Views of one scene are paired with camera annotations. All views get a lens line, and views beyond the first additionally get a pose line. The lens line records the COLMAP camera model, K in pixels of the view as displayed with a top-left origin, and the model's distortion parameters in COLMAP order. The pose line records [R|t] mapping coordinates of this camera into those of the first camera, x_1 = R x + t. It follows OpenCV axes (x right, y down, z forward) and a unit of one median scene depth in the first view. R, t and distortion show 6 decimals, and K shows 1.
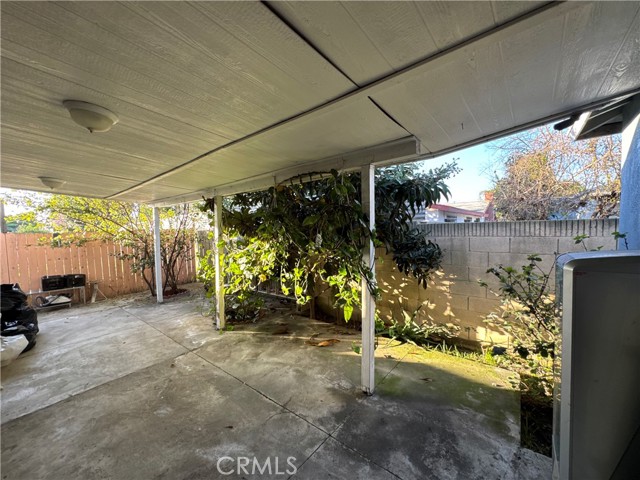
lens RADIAL K [[256.8, 0, 319.3], [0, 256.8, 239.9], [0, 0, 1]] dist [-0.002887, -0.000299]
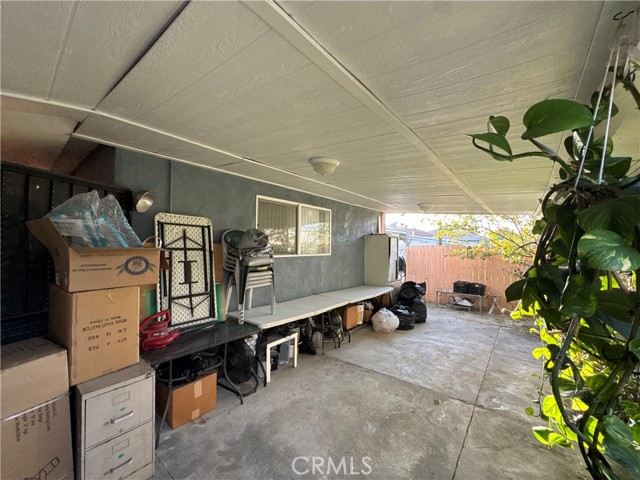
lens RADIAL K [[256.8, 0, 319.3], [0, 256.8, 239.9], [0, 0, 1]] dist [-0.002887, -0.000299]
pose [[0.010918, 0.007480, -0.999912, 0.251885], [-0.056052, 0.998404, 0.006857, -0.040008], [0.998368, 0.055972, 0.011320, 0.479007]]
